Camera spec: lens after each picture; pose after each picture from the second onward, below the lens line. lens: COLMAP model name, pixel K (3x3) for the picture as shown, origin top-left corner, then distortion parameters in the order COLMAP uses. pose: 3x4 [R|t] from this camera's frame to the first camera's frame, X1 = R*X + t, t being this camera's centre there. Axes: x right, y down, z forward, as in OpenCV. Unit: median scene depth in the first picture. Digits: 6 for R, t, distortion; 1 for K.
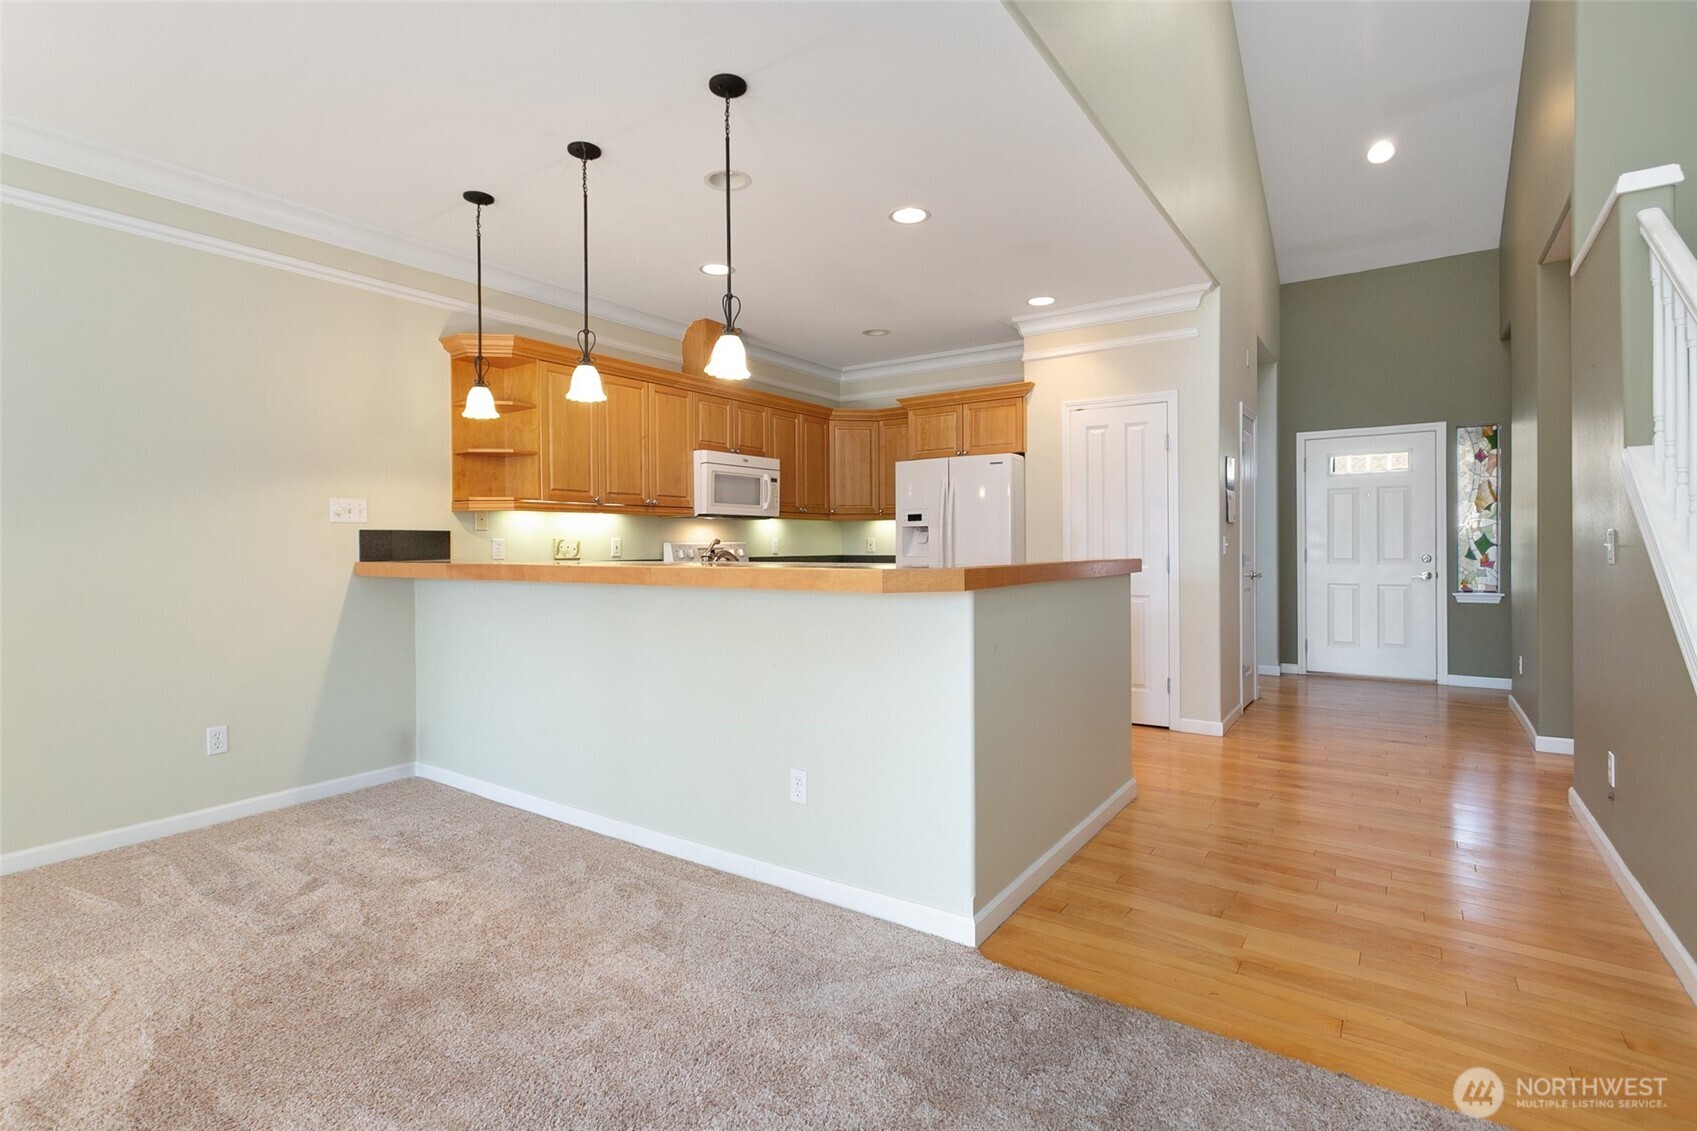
lens RADIAL K [[798.1, 0, 841.8], [0, 798.1, 554.5], [0, 0, 1]] dist [0.001365, 0.000591]
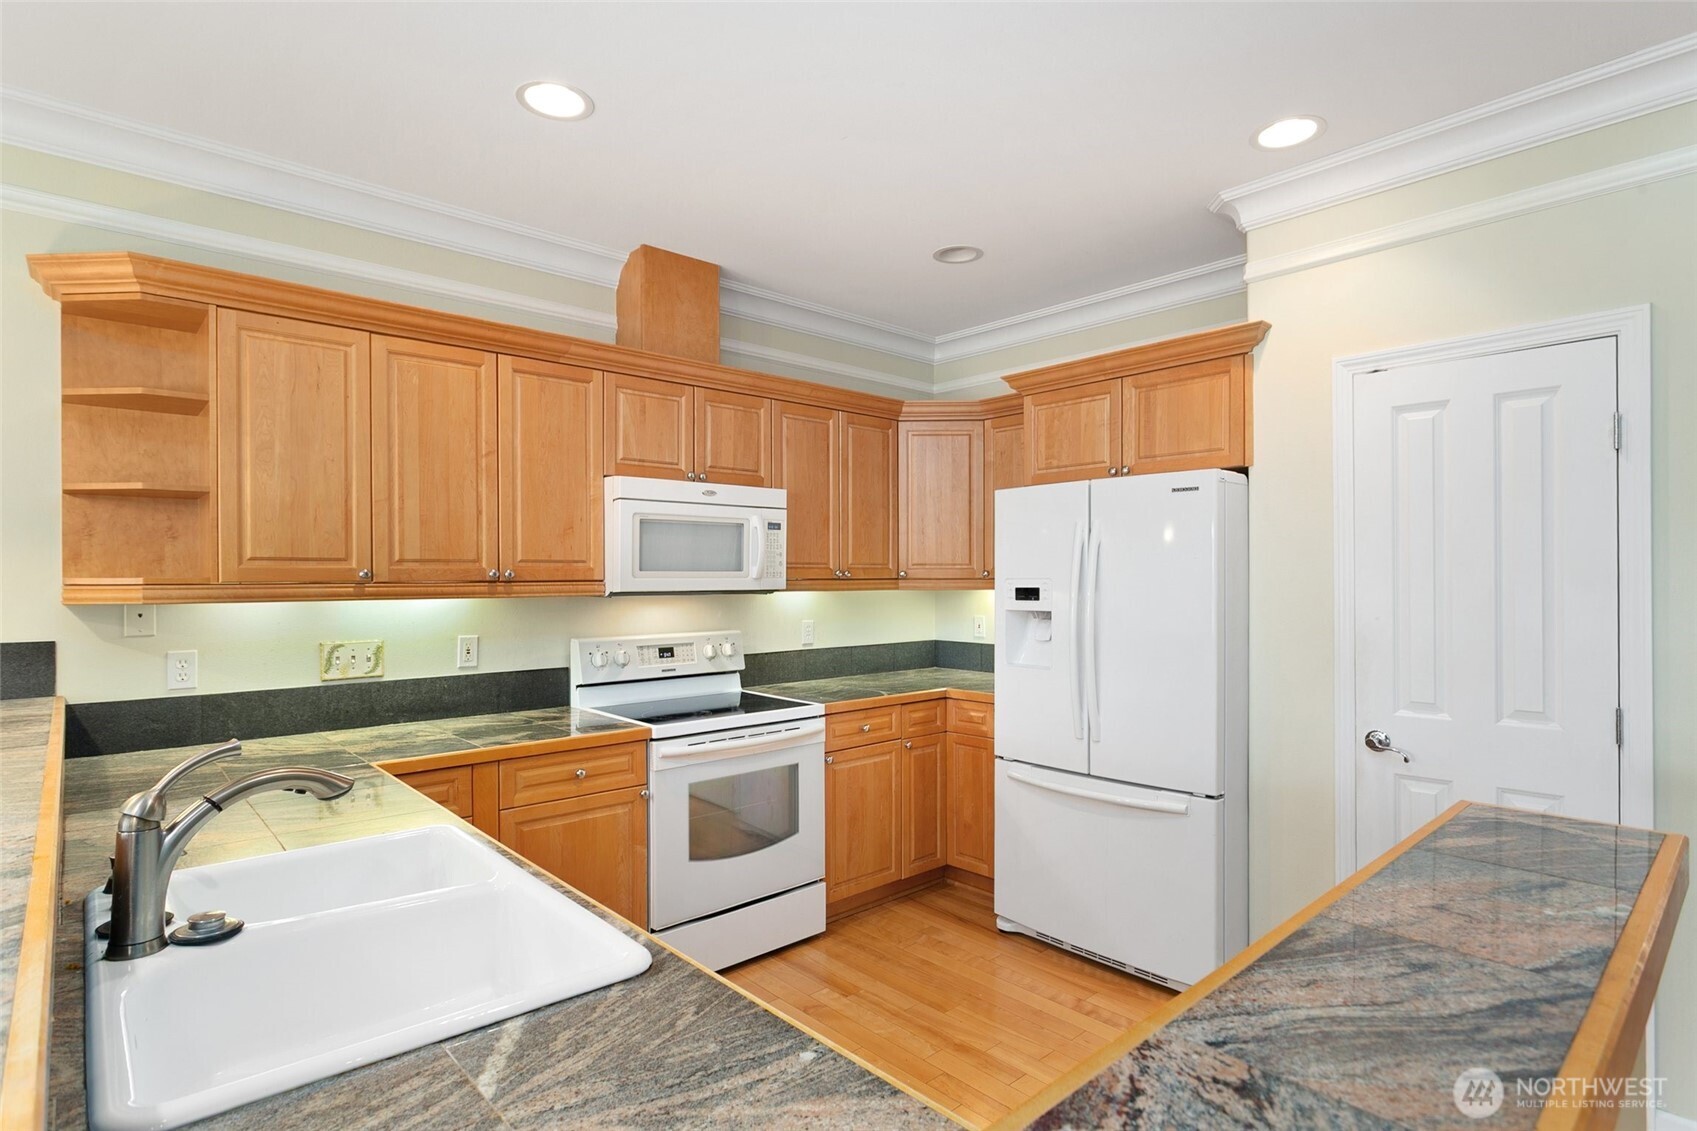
lens RADIAL K [[865.2, 0, 849.7], [0, 865.2, 573.7], [0, 0, 1]] dist [-0.001797, -0.000526]
pose [[0.975398, 0.003851, -0.220418, 0.104410], [-0.007364, 0.999859, -0.015121, -0.050886], [0.220329, 0.016373, 0.975288, 0.416666]]
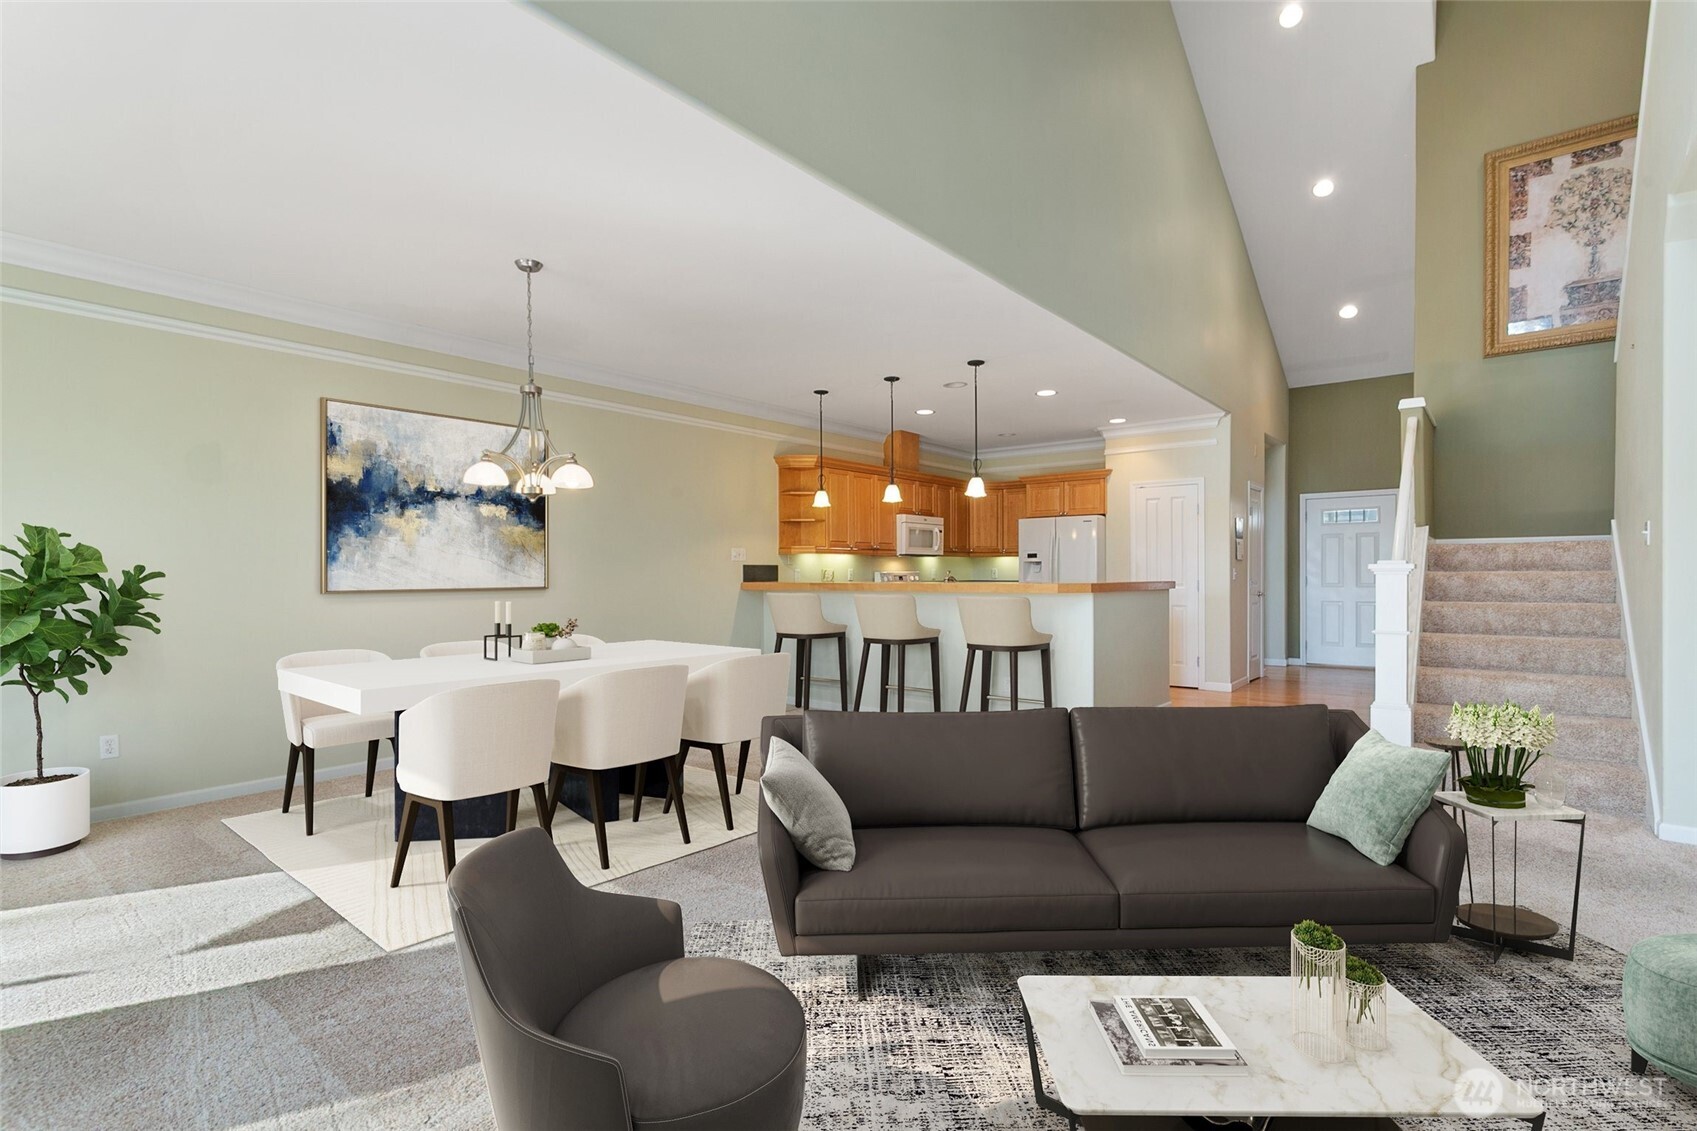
lens RADIAL K [[798.0, 0, 846.9], [0, 798.0, 584.6], [0, 0, 1]] dist [-0.001763, 0.000052]
pose [[0.997631, 0.002355, -0.068756, -0.161063], [-0.002269, 0.999997, 0.001326, 0.008256], [0.068759, -0.001167, 0.997633, -0.565630]]
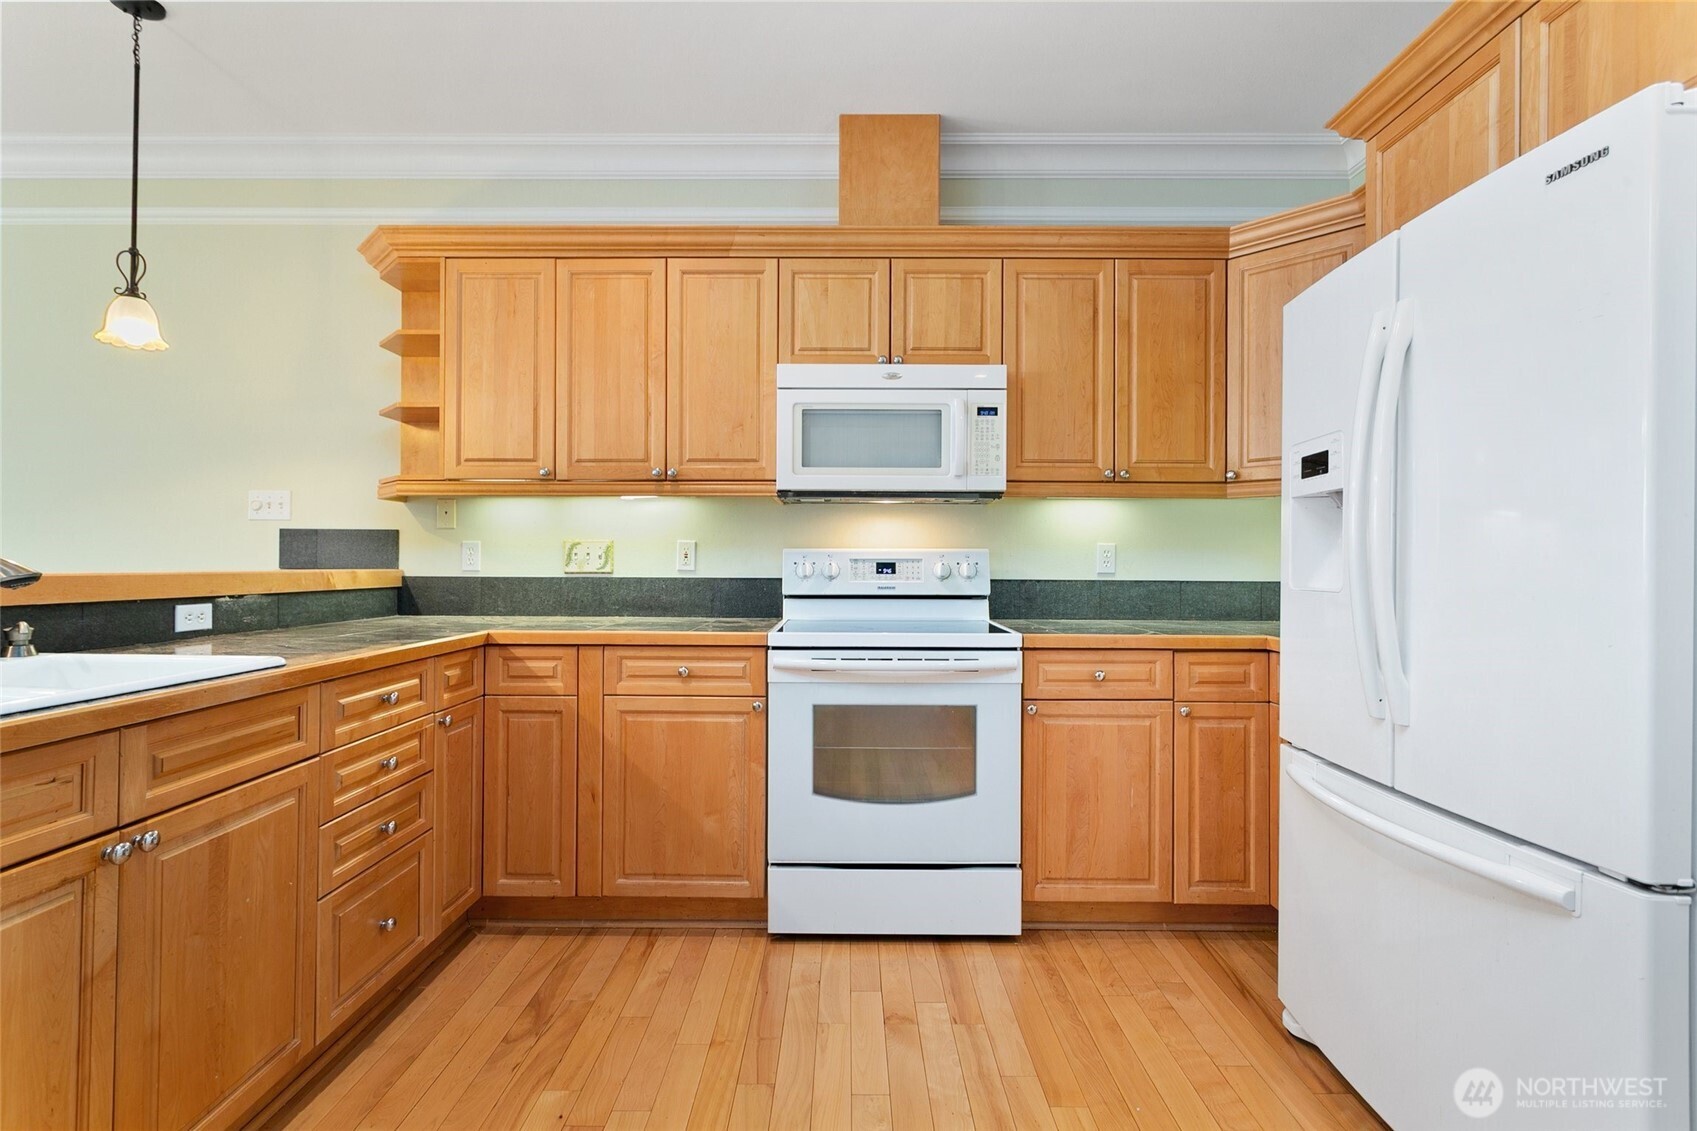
lens RADIAL K [[798.1, 0, 841.8], [0, 798.1, 554.5], [0, 0, 1]] dist [0.001365, 0.000591]
pose [[0.568904, 0.000158, -0.822404, 0.245215], [-0.019631, 0.999718, -0.013388, -0.003709], [0.822170, 0.023761, 0.568746, 0.681682]]
